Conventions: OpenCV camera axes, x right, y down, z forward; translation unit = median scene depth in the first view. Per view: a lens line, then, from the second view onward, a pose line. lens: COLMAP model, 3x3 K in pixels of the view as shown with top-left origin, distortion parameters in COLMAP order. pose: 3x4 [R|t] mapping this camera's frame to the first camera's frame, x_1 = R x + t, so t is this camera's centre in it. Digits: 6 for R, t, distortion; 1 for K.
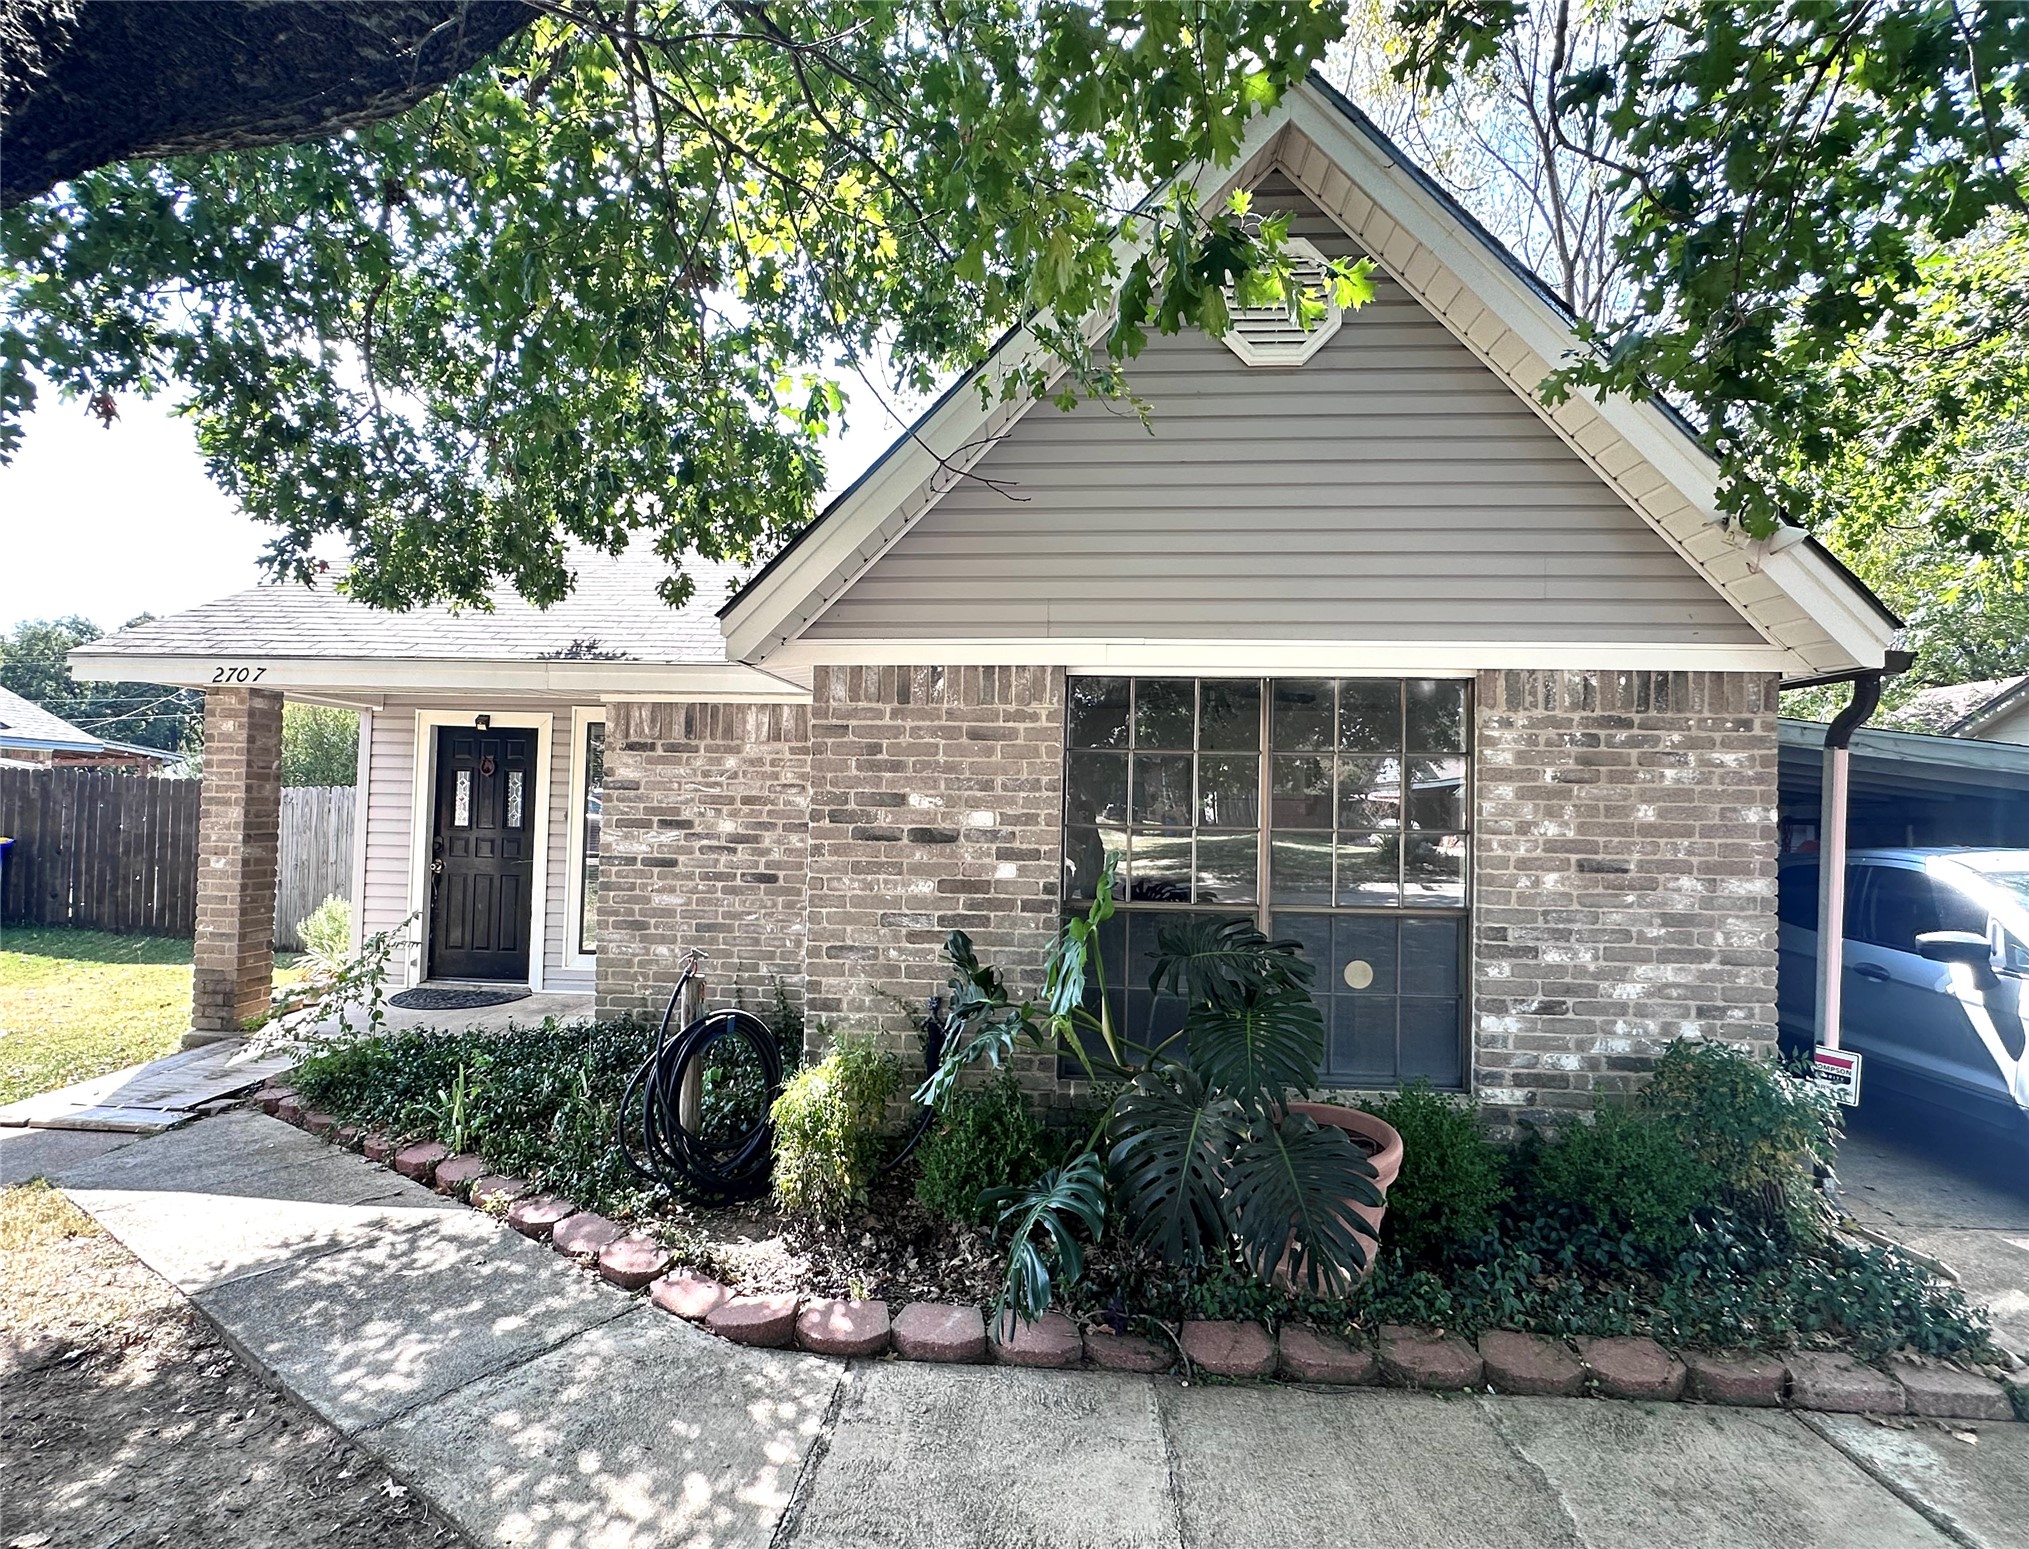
lens RADIAL K [[1018.2, 0, 1000.9], [0, 1018.2, 774.6], [0, 0, 1]] dist [-0.007214, 0.002088]
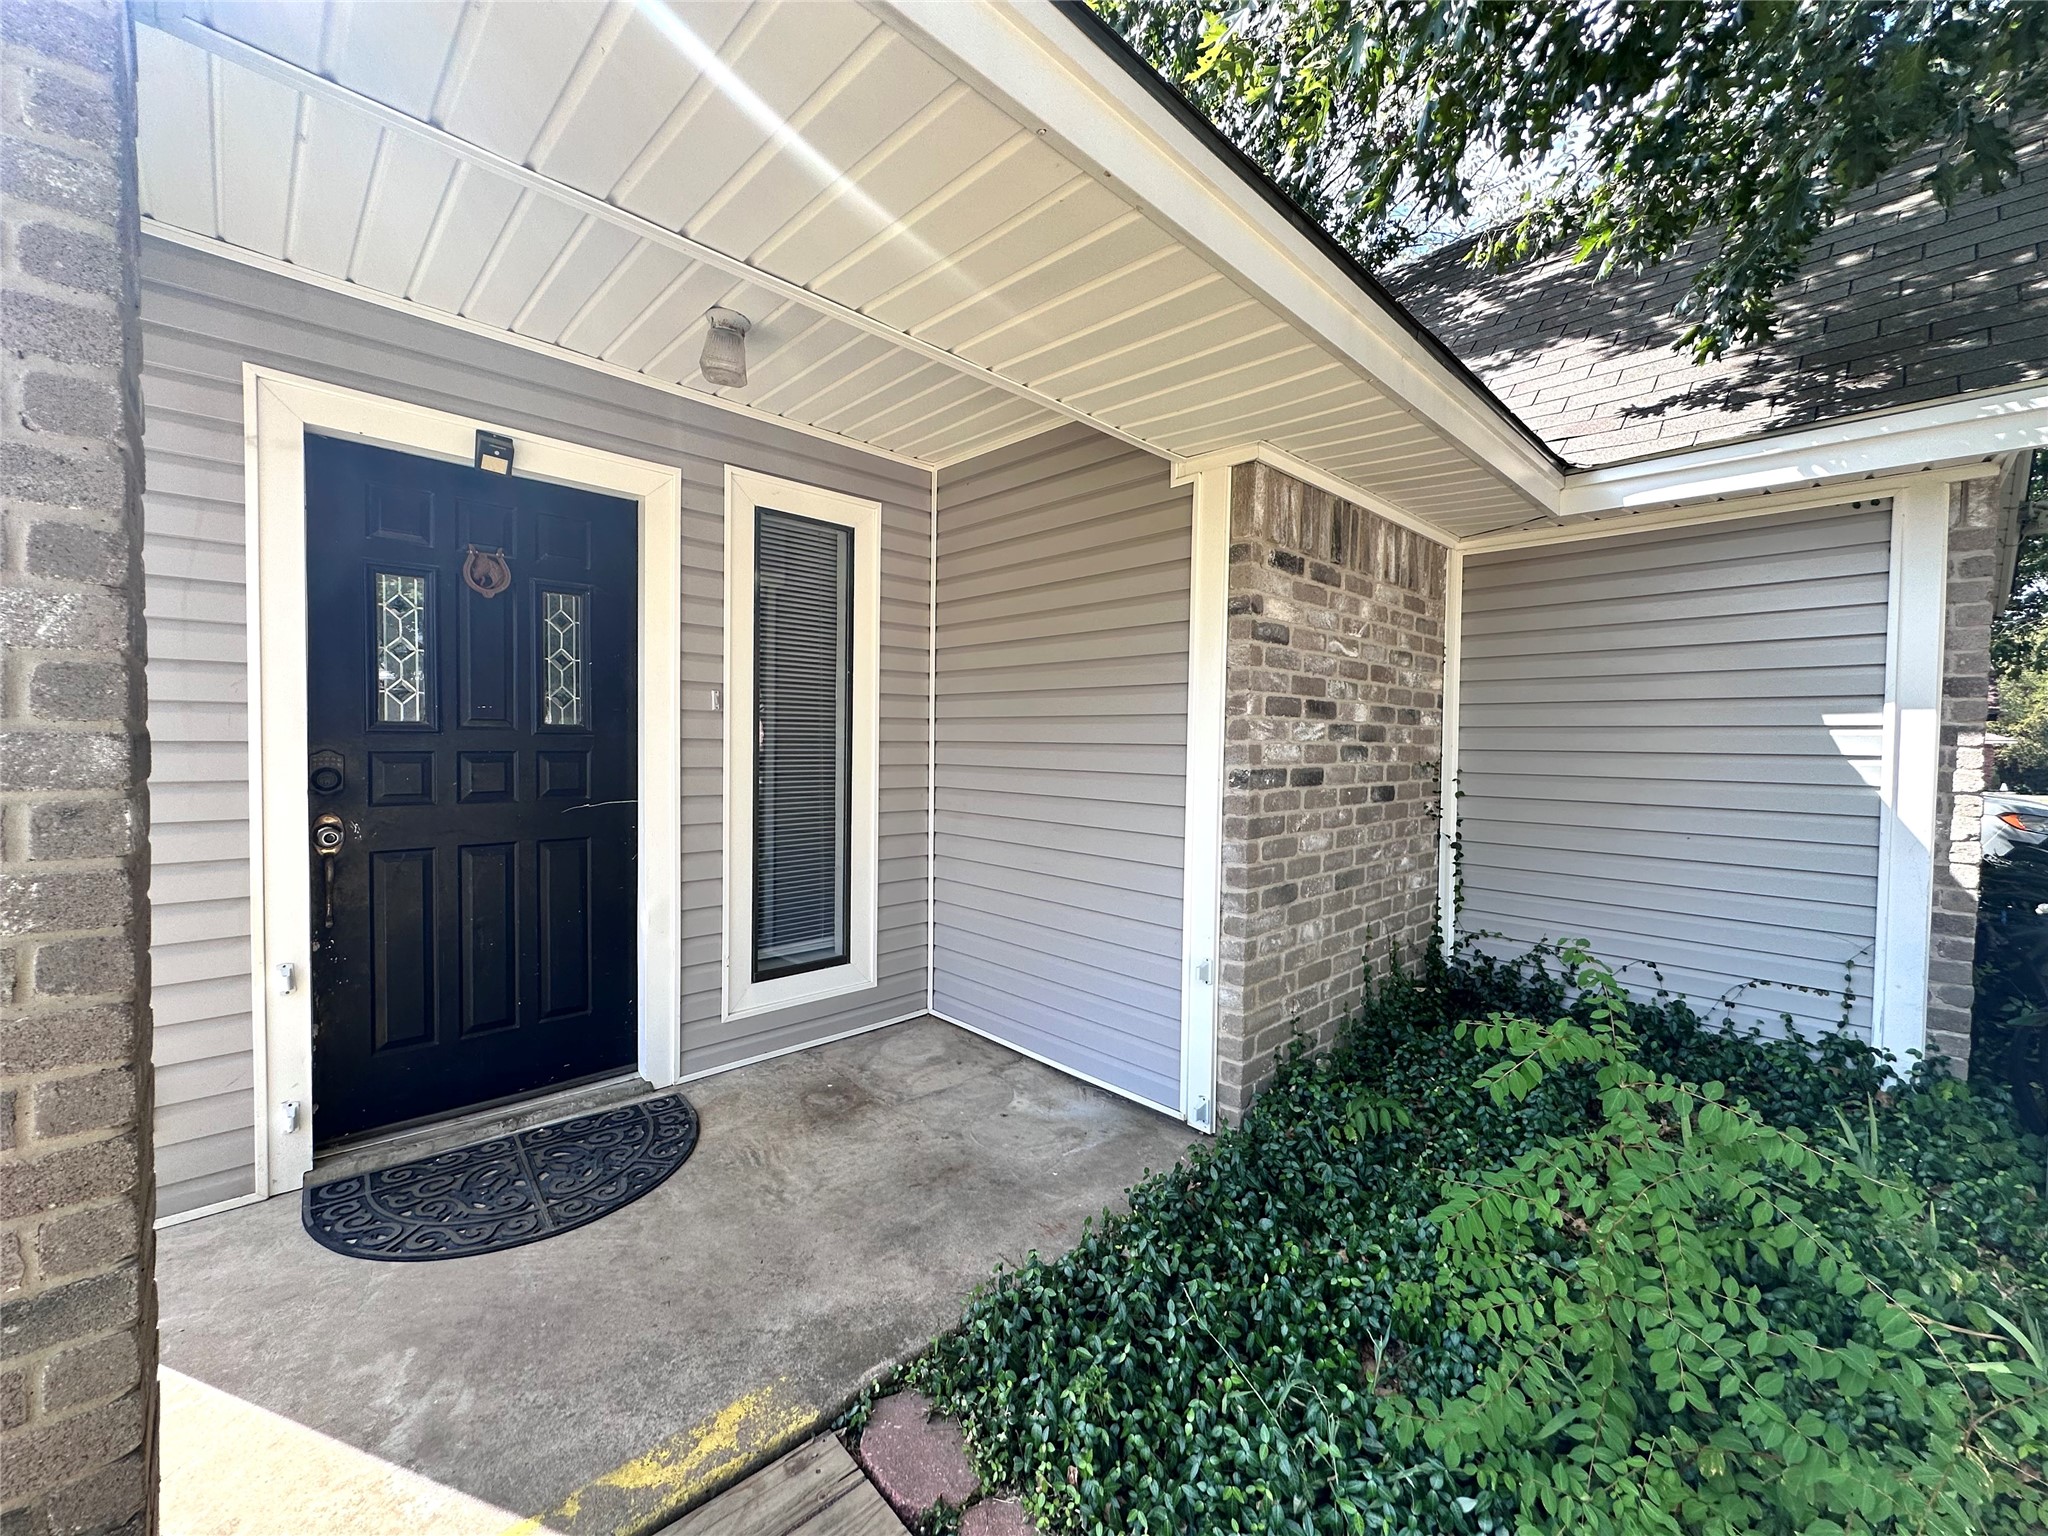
lens RADIAL K [[817.4, 0, 1019.6], [0, 817.4, 767.4], [0, 0, 1]] dist [-0.005218, 0.001008]
pose [[0.684605, -0.036443, 0.728002, -1.147160], [-0.023751, 0.997104, 0.072249, 0.077590], [-0.728527, -0.066753, 0.681757, 1.203493]]
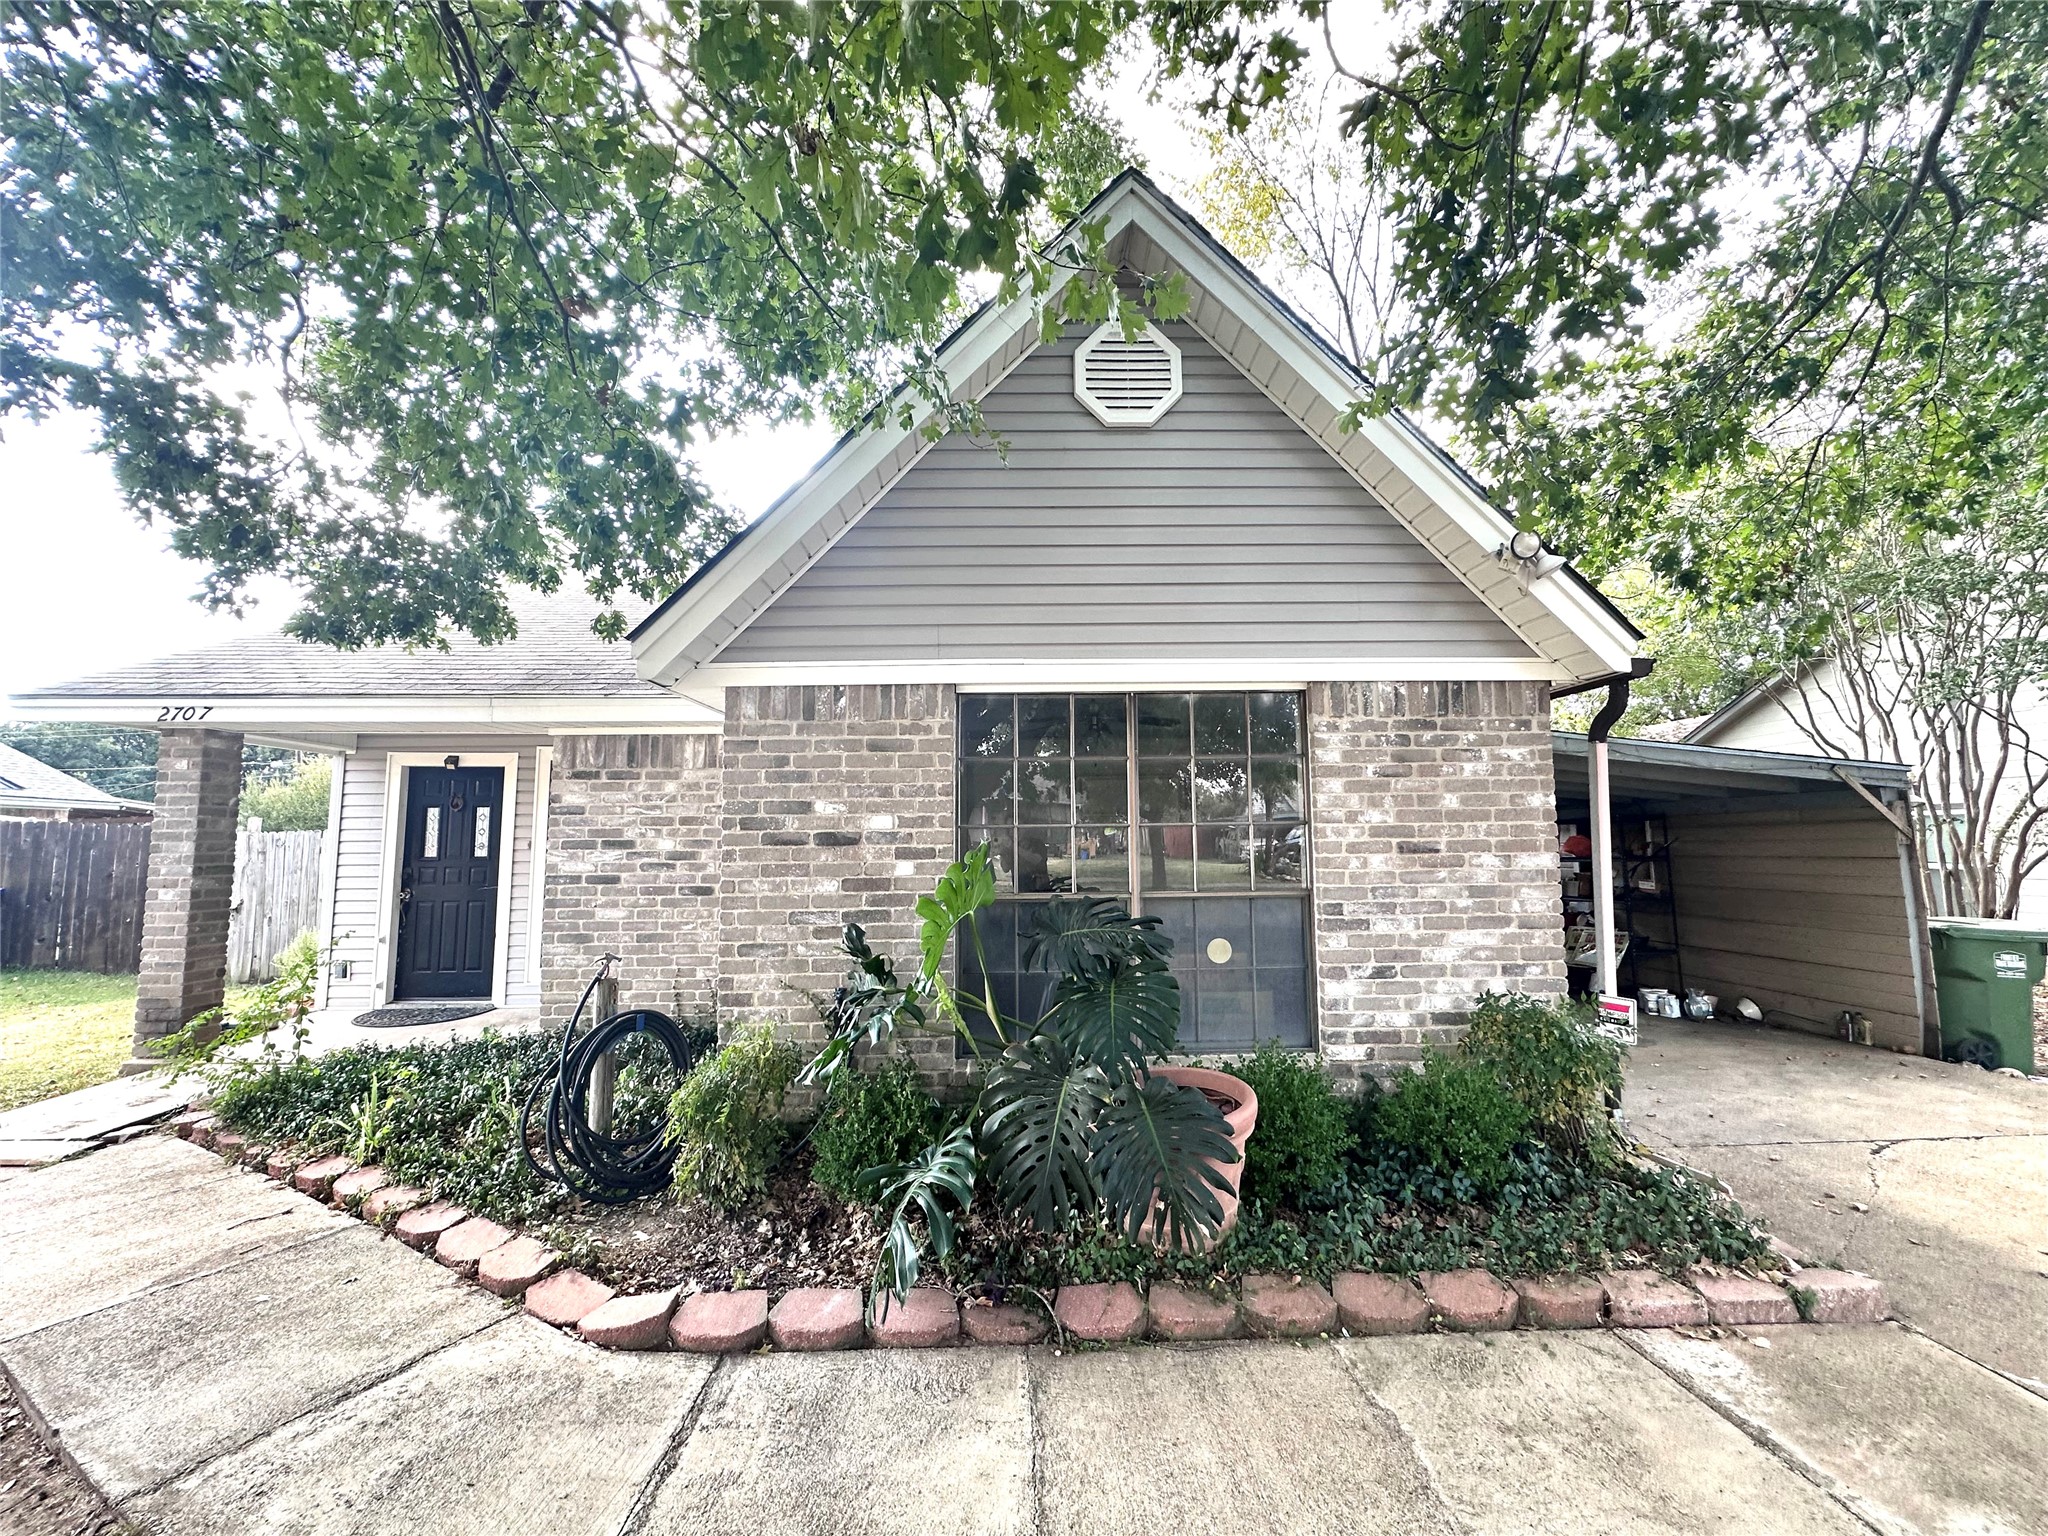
lens RADIAL K [[817.4, 0, 1031.7], [0, 817.4, 761.6], [0, 0, 1]] dist [-0.005218, 0.001008]
pose [[0.995109, -0.019830, 0.096768, 0.063487], [0.026307, 0.997465, -0.066123, 0.043992], [-0.095212, 0.068346, 0.993108, 0.107391]]
